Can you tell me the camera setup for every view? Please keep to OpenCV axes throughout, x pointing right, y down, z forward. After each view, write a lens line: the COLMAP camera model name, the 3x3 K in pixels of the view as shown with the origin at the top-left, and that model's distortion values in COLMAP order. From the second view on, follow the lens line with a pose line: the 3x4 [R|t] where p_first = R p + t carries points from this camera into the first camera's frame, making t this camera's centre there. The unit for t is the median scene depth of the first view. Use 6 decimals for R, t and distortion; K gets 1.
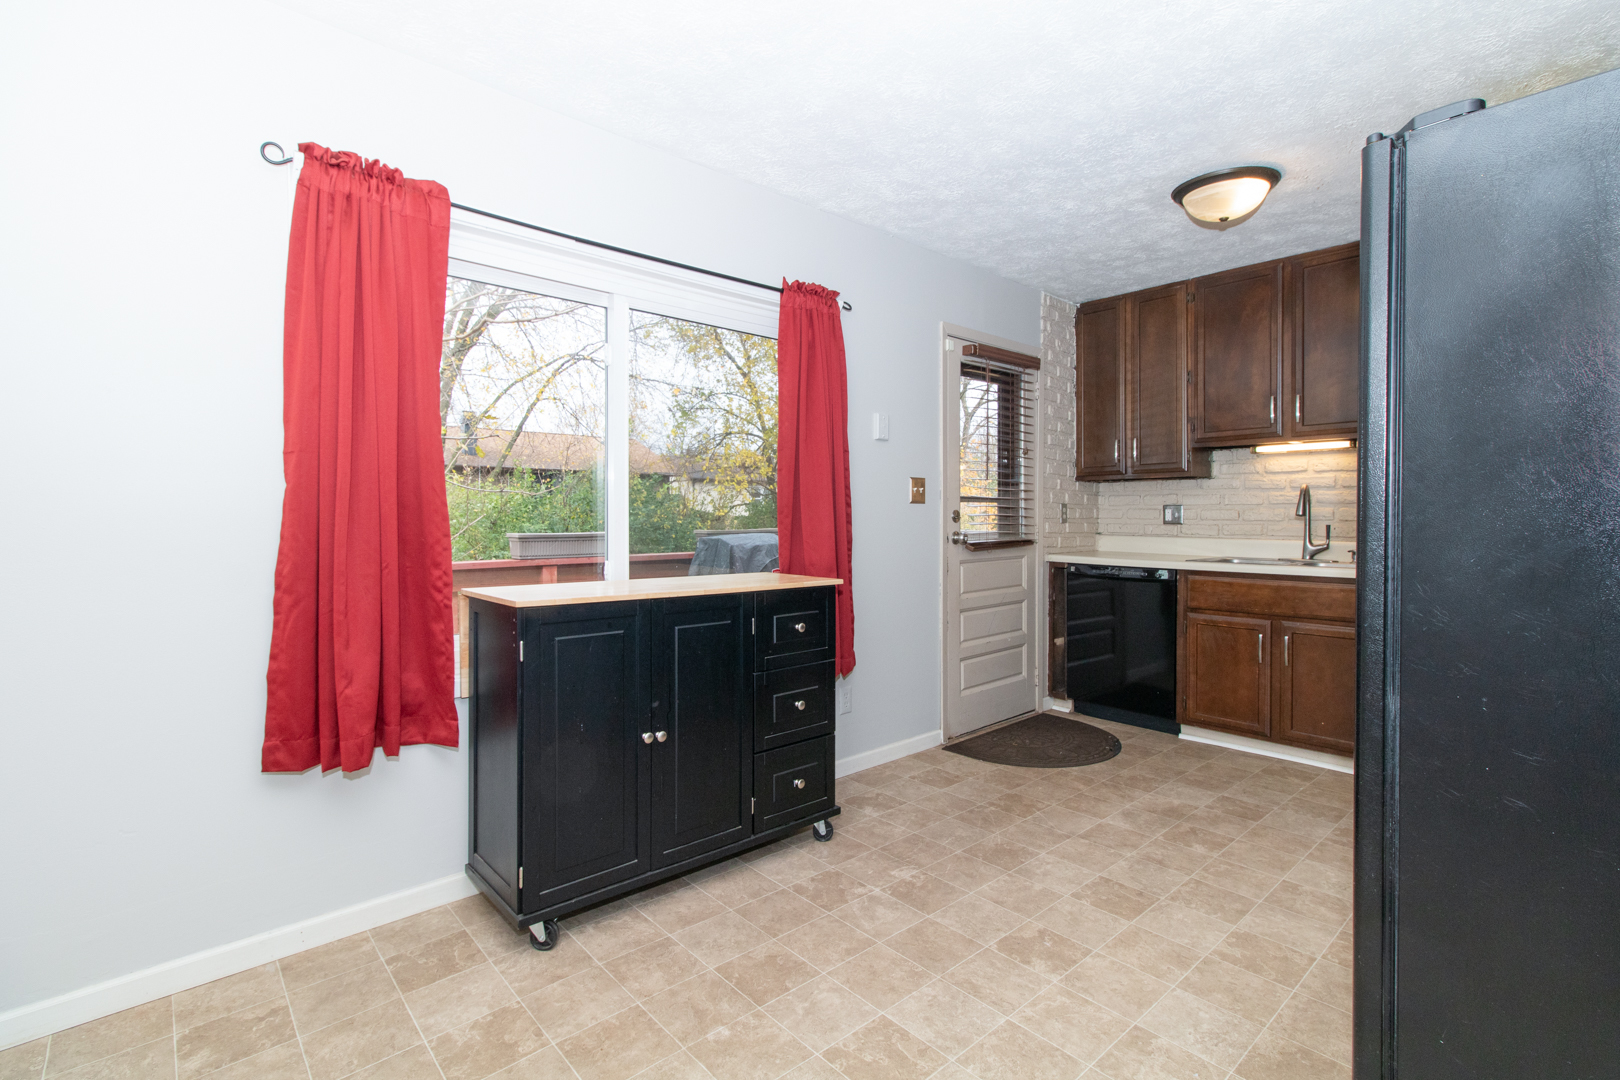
lens RADIAL K [[728.0, 0, 830.2], [0, 728.0, 519.3], [0, 0, 1]] dist [0.003330, 0.000034]
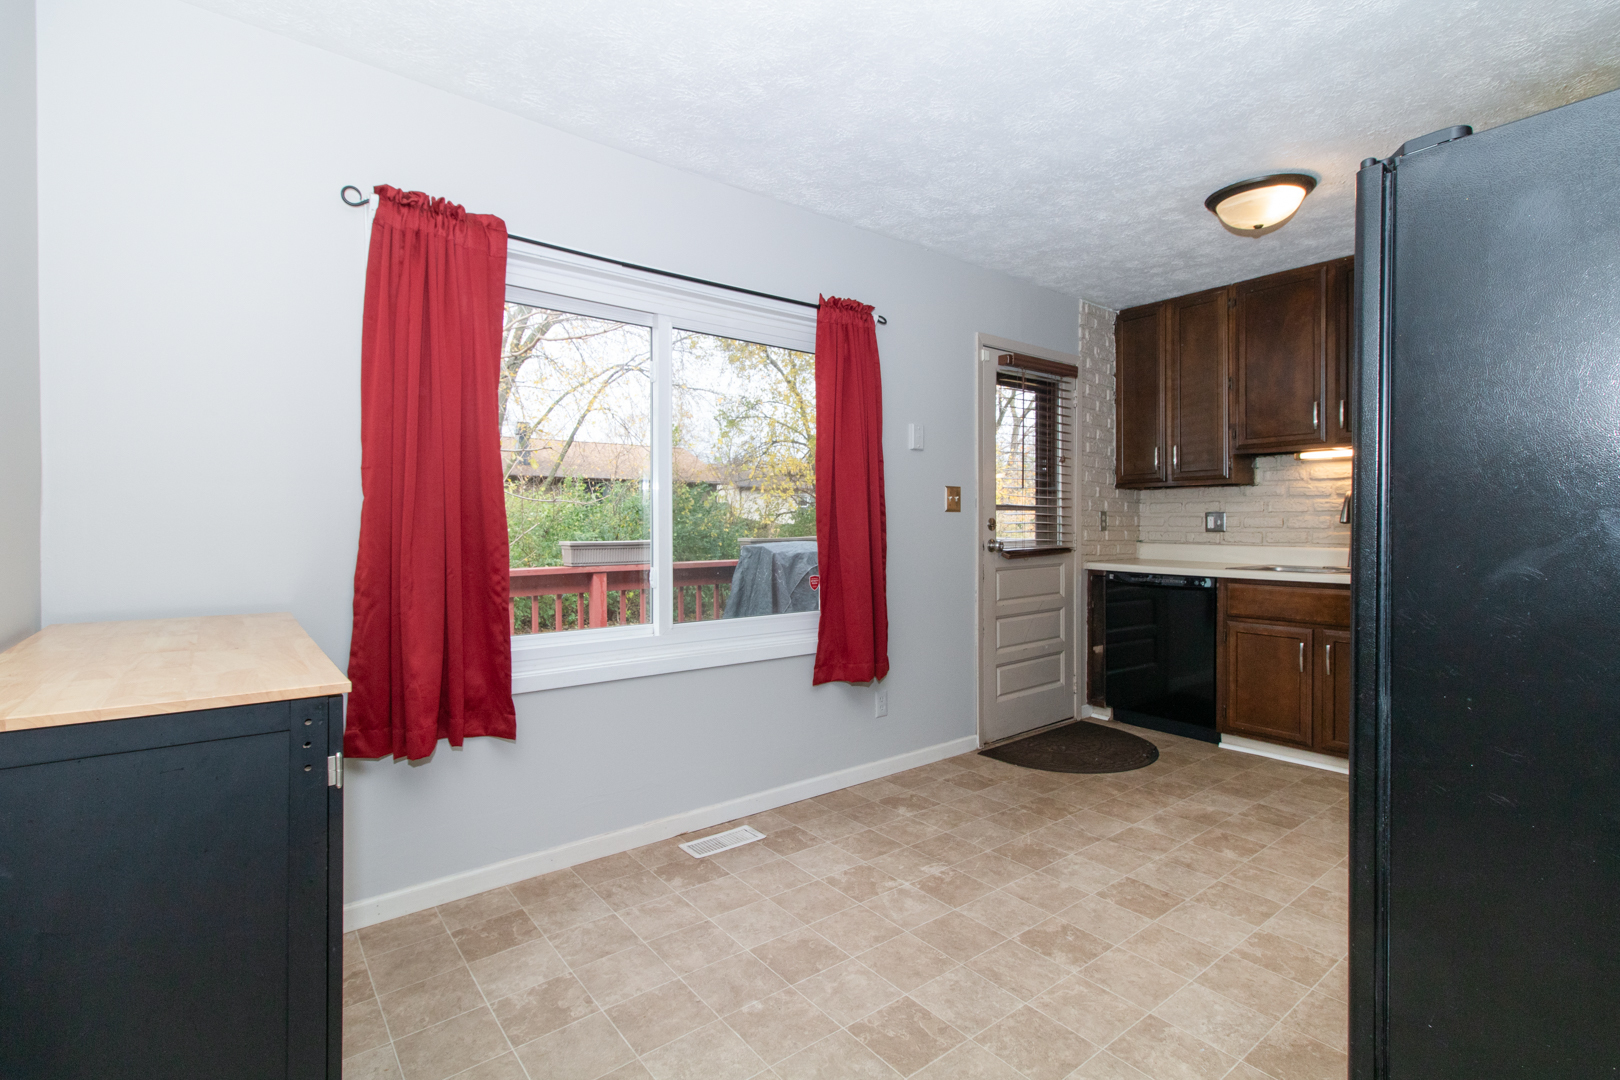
lens RADIAL K [[732.4, 0, 831.4], [0, 732.4, 527.5], [0, 0, 1]] dist [0.000468, 0.000724]
pose [[0.998088, -0.001536, -0.061795, 0.017942], [0.001567, 0.999999, 0.000456, -0.000802], [0.061794, -0.000552, 0.998089, -0.040460]]
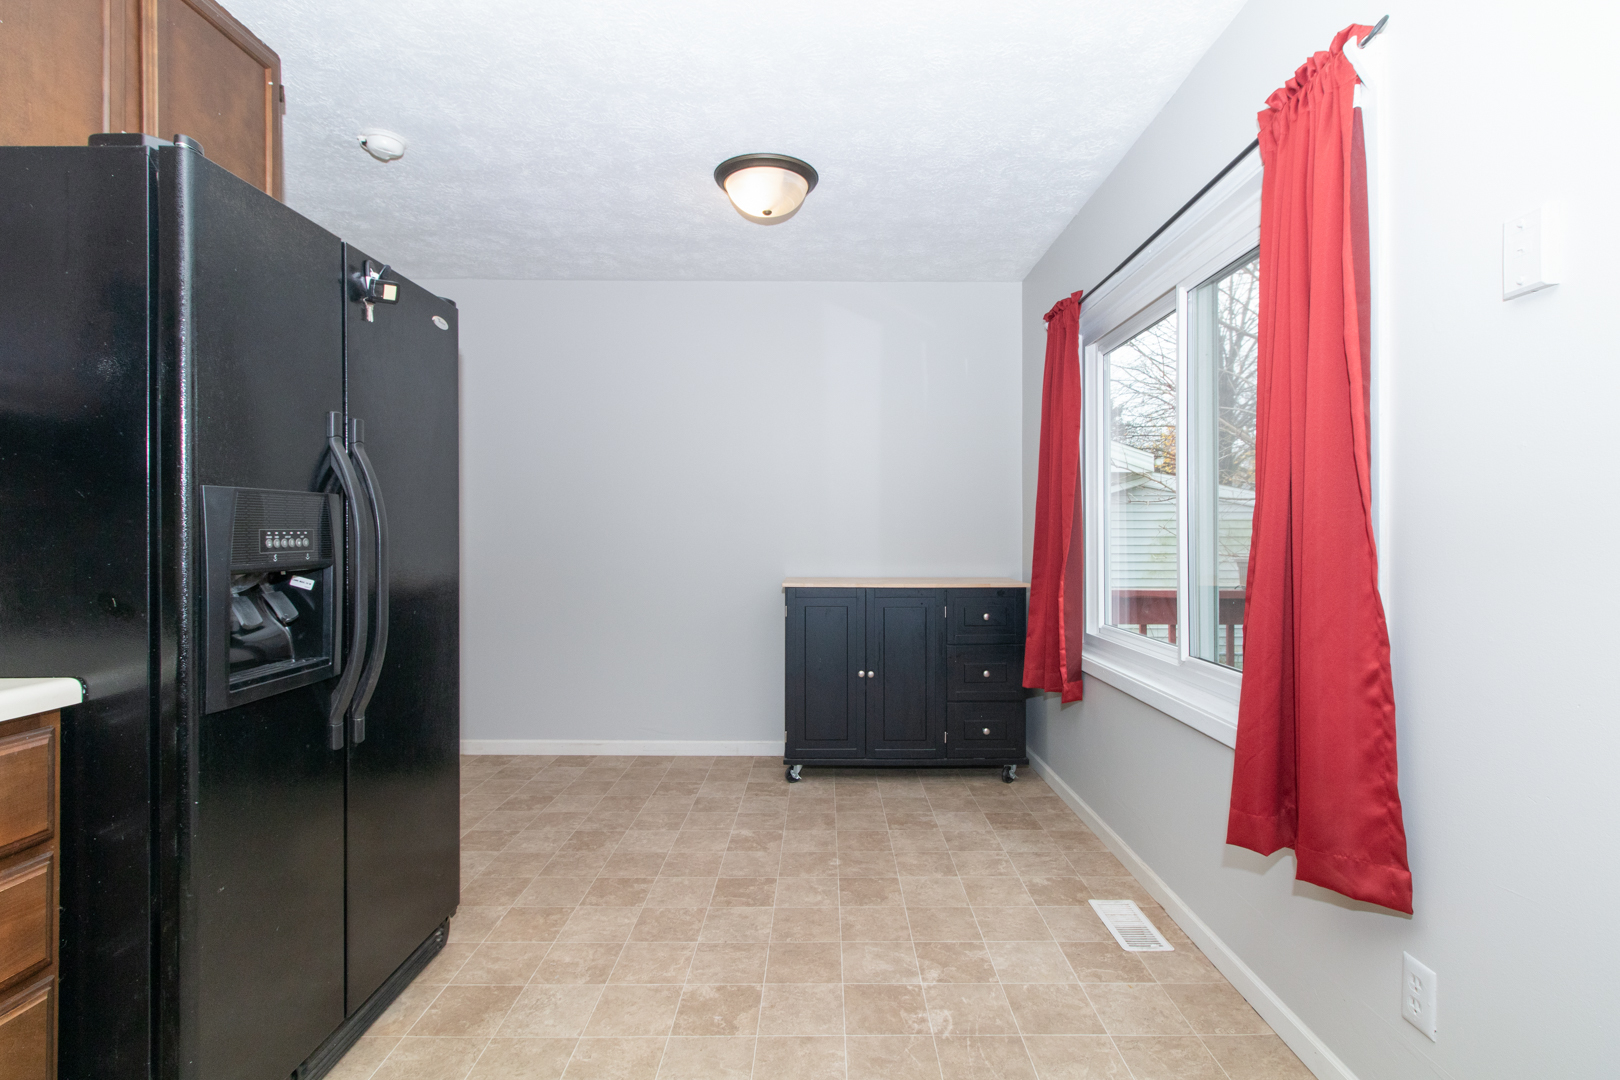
lens RADIAL K [[742.5, 0, 820.3], [0, 742.5, 534.4], [0, 0, 1]] dist [0.000377, 0.000267]
pose [[-0.660138, -0.002486, -0.751141, 0.621272], [-0.003117, 0.999995, -0.000570, -0.002120], [0.751138, 0.001965, -0.660142, 1.172766]]
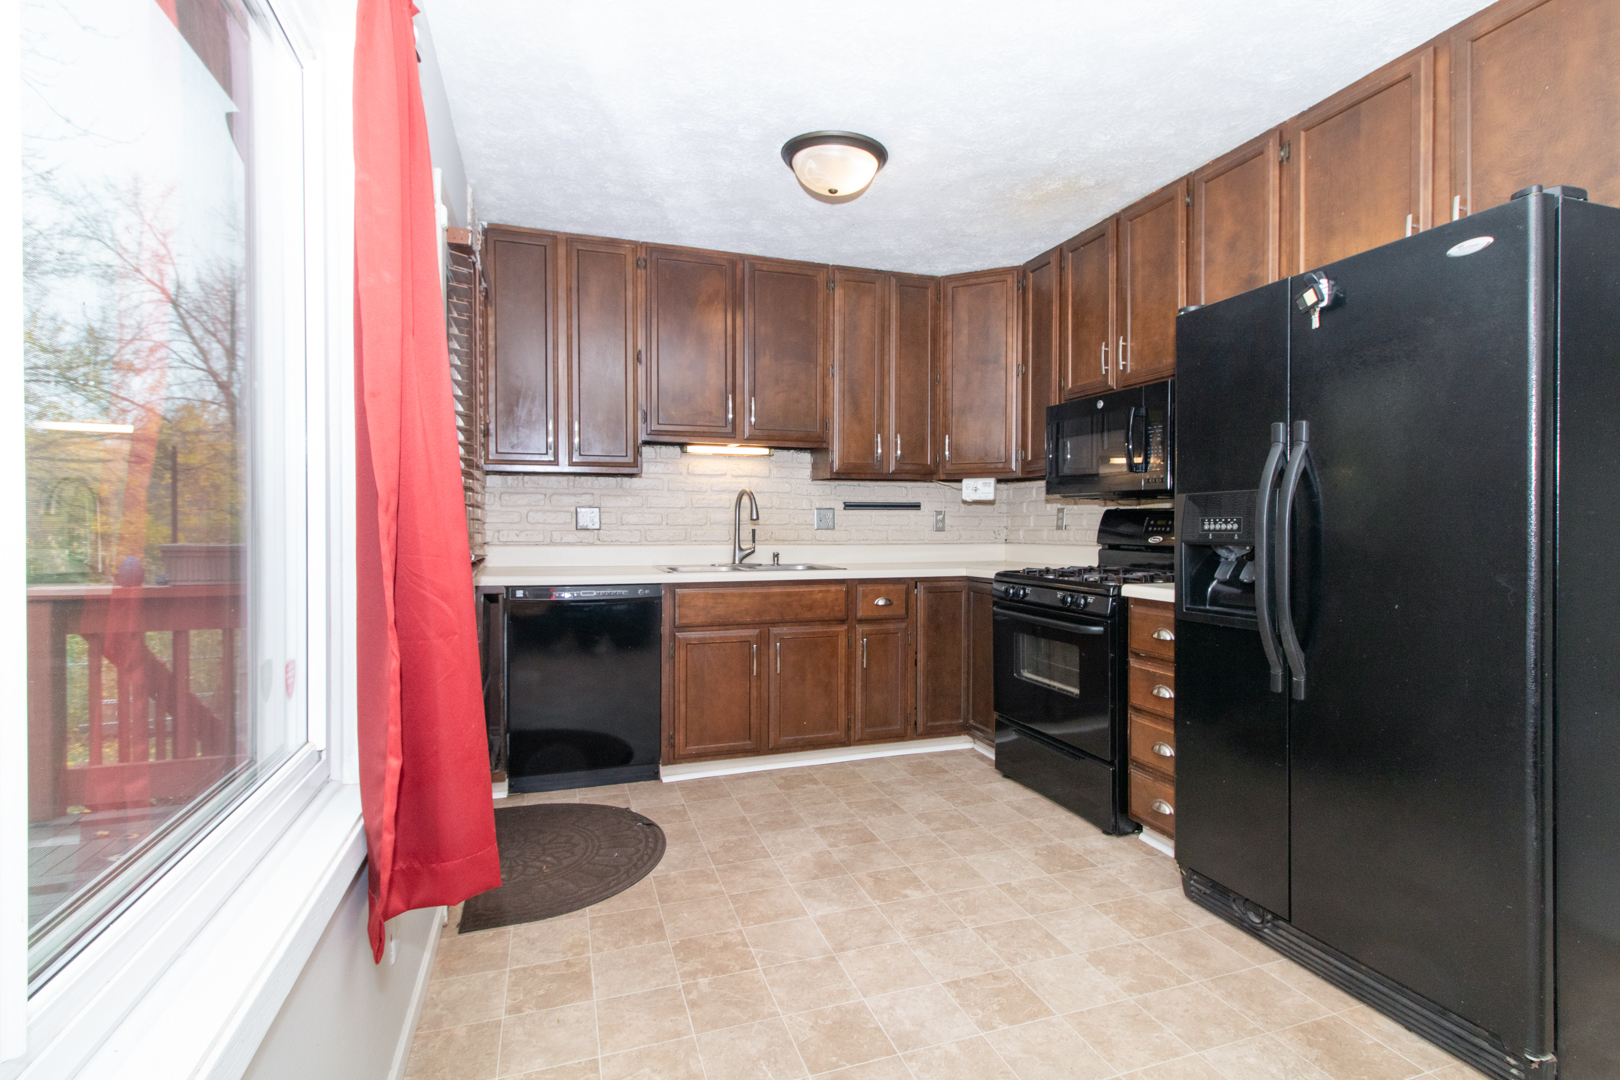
lens RADIAL K [[761.6, 0, 812.3], [0, 761.6, 528.5], [0, 0, 1]] dist [0.003570, 0.000311]
pose [[0.406934, -0.007595, 0.913426, -0.350682], [0.002760, 0.999971, 0.007085, -0.000494], [-0.913454, -0.000362, 0.406943, 0.661920]]
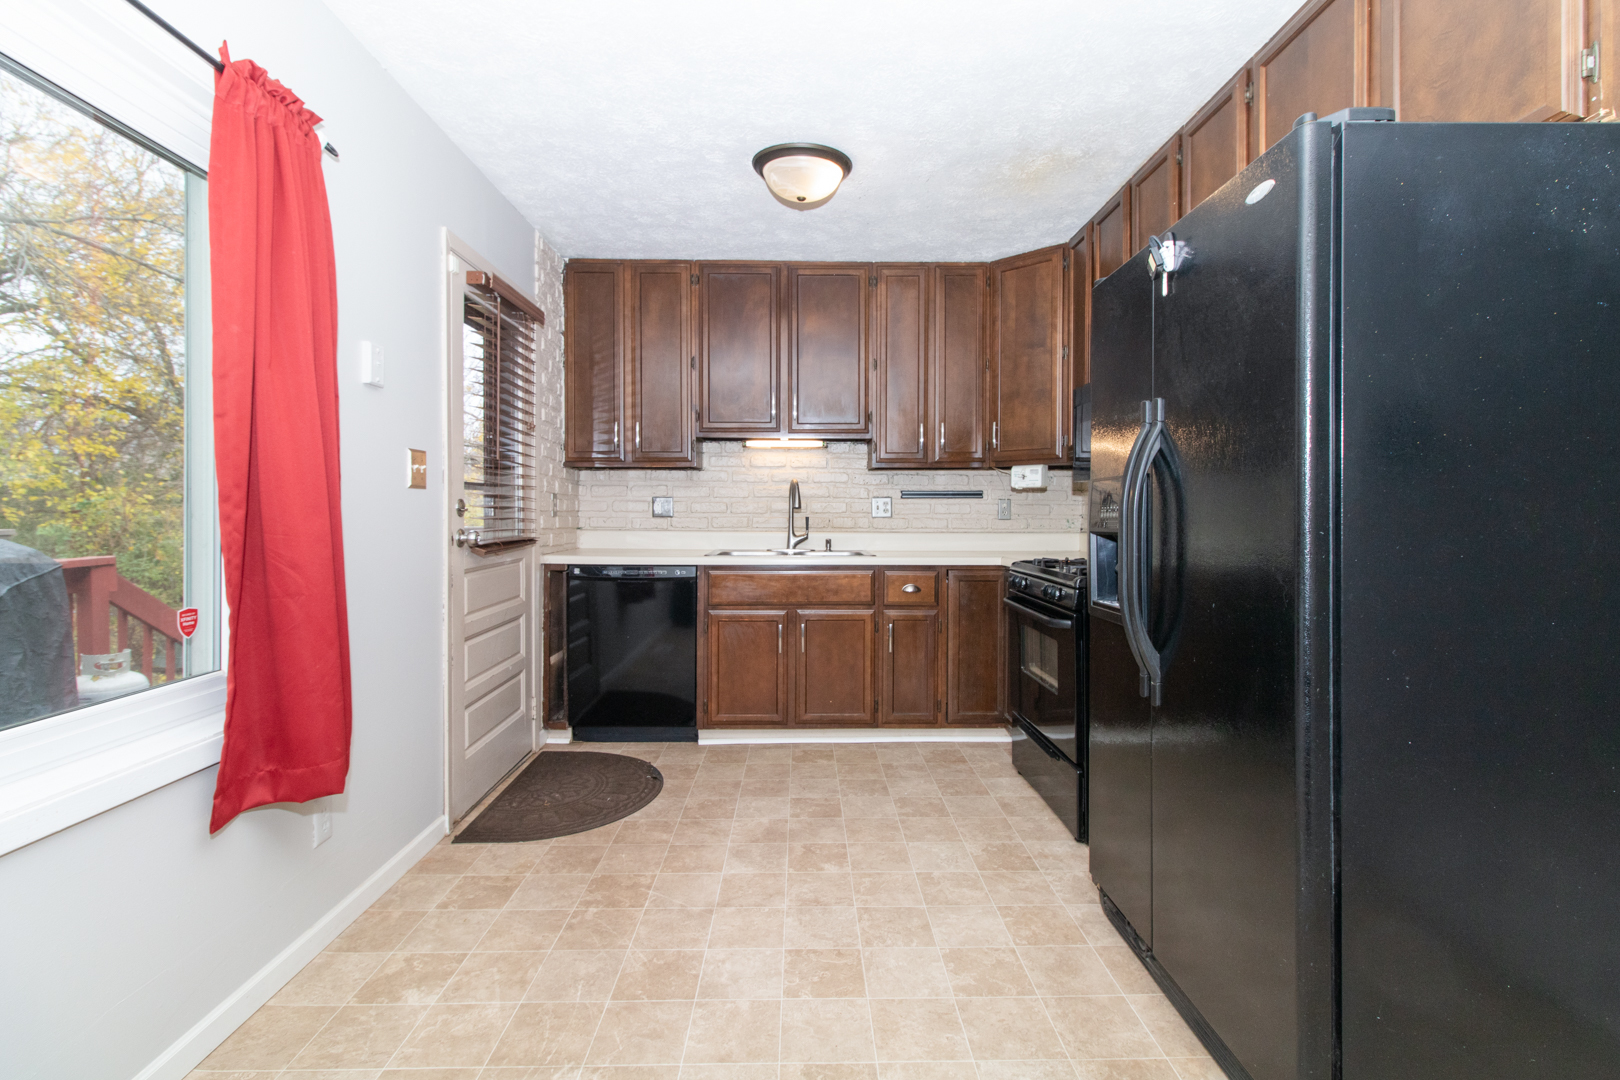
lens RADIAL K [[736.8, 0, 806.3], [0, 736.8, 512.7], [0, 0, 1]] dist [0.002141, 0.000804]
pose [[0.666065, -0.001623, 0.745892, -0.188066], [0.002122, 0.999998, 0.000282, 0.001503], [-0.745891, 0.001395, 0.666066, 0.361666]]
